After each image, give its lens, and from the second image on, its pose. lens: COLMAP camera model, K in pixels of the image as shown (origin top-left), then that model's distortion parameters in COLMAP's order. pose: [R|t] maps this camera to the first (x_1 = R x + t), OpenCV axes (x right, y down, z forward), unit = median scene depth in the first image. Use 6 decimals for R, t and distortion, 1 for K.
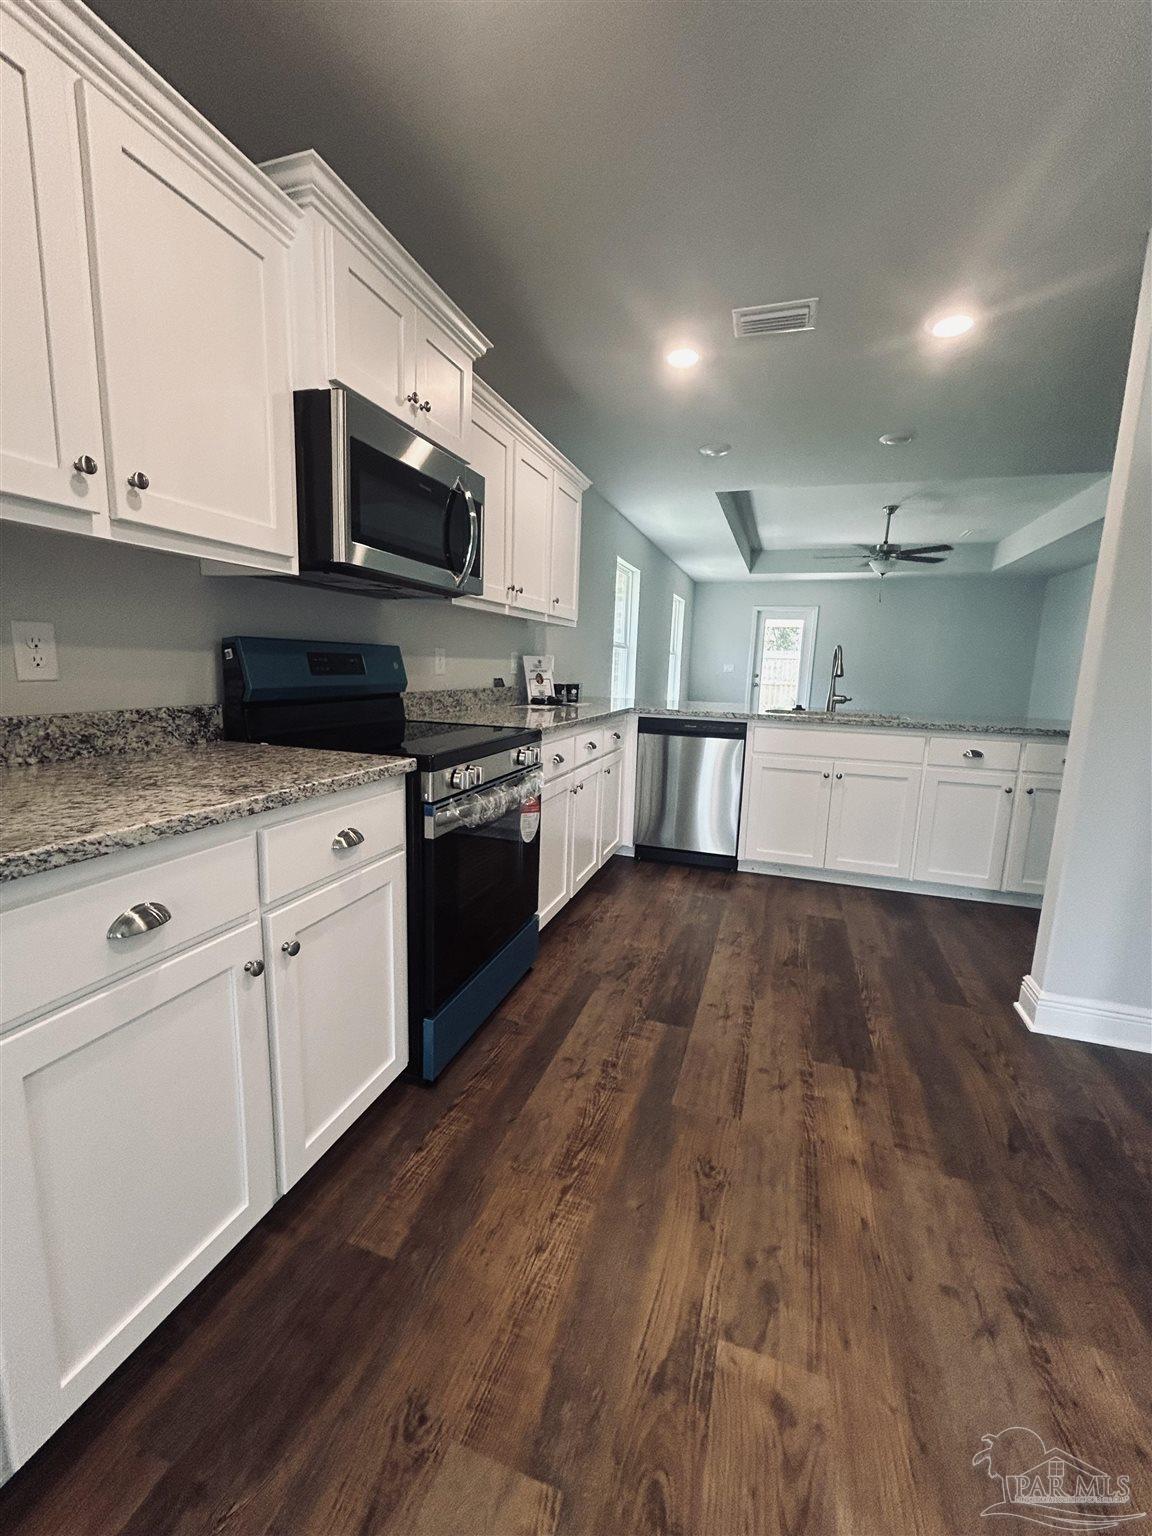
lens RADIAL K [[630.3, 0, 574.8], [0, 630.3, 763.1], [0, 0, 1]] dist [-0.001388, 0.000523]
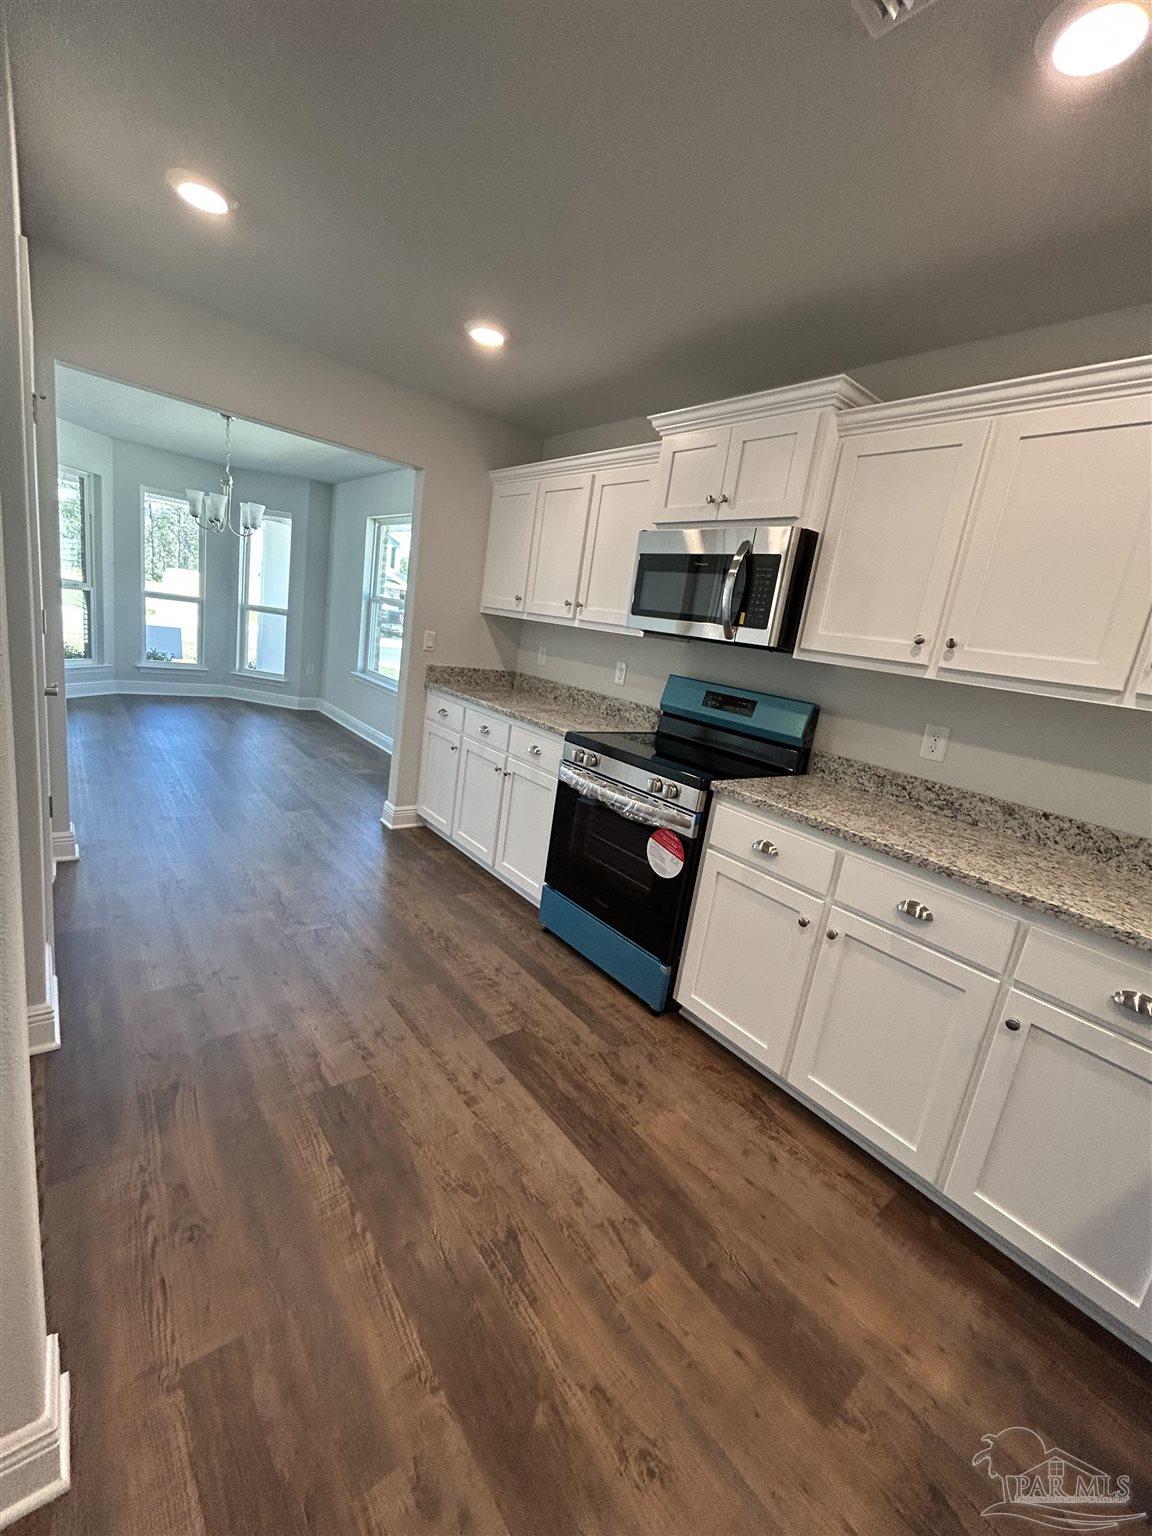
lens RADIAL K [[630.3, 0, 575.1], [0, 630.3, 761.0], [0, 0, 1]] dist [-0.001388, 0.000523]
pose [[-0.527961, 0.066190, -0.846685, 0.932071], [-0.293425, 0.921346, 0.254995, -0.290409], [0.796969, 0.383066, -0.467013, 1.416099]]
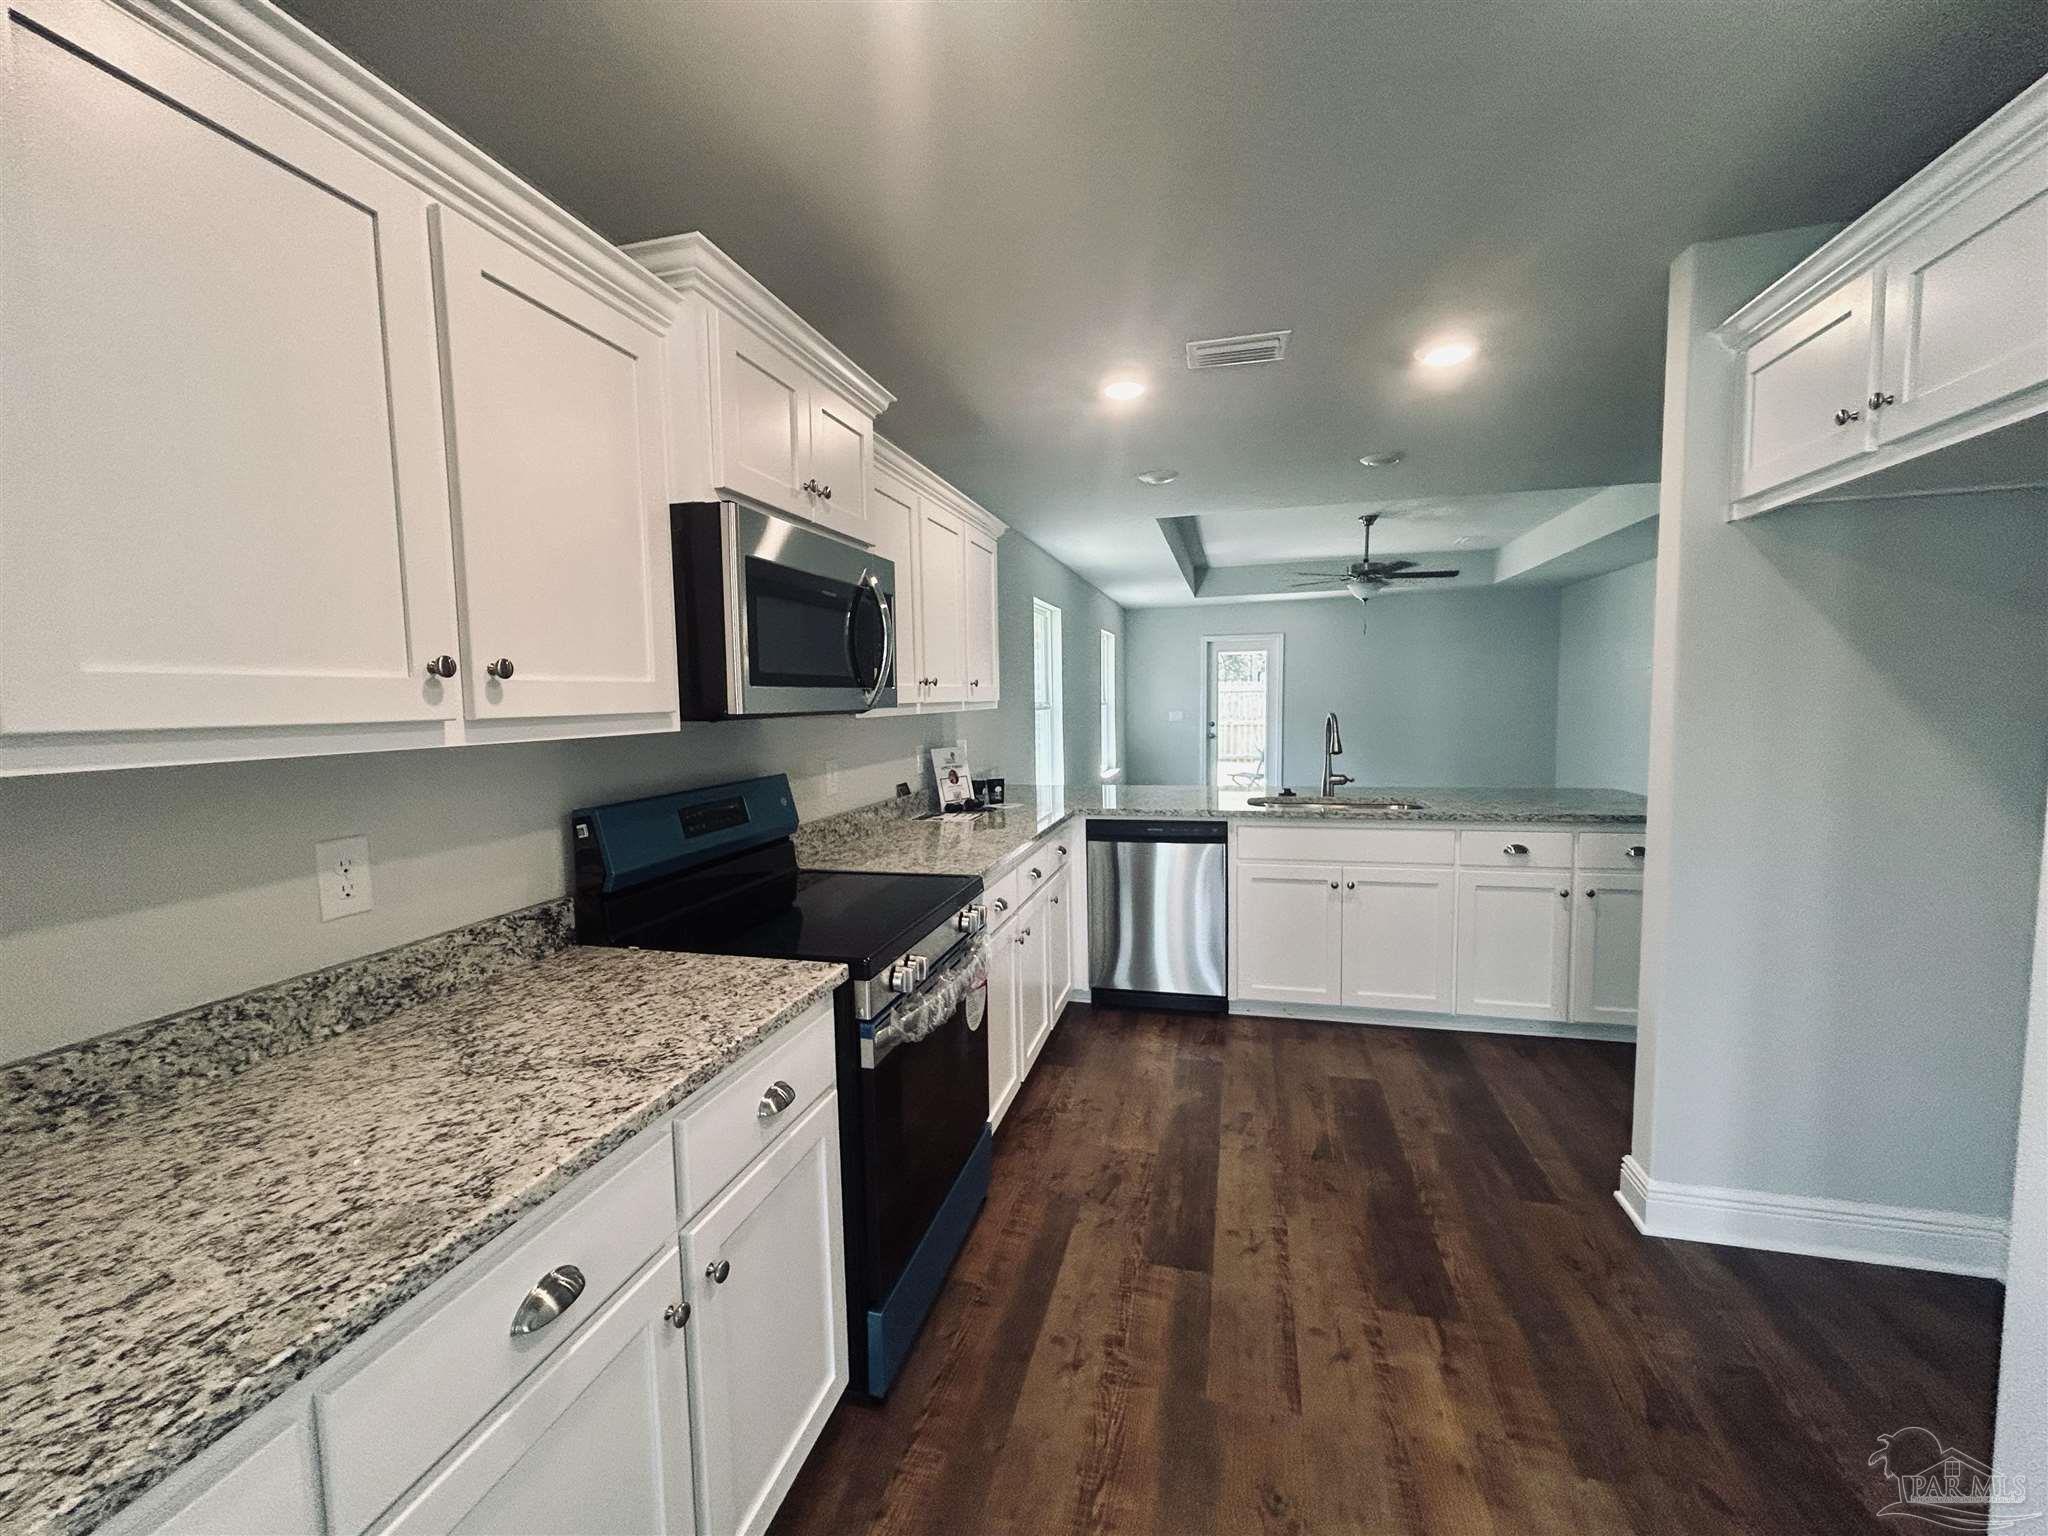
lens RADIAL K [[840.3, 0, 1015.1], [0, 840.3, 765.7], [0, 0, 1]] dist [-0.001388, 0.000523]
pose [[0.996614, -0.057196, 0.059068, -0.073575], [0.061581, 0.995258, -0.075292, -0.119584], [-0.054482, 0.078674, 0.995411, -0.029921]]
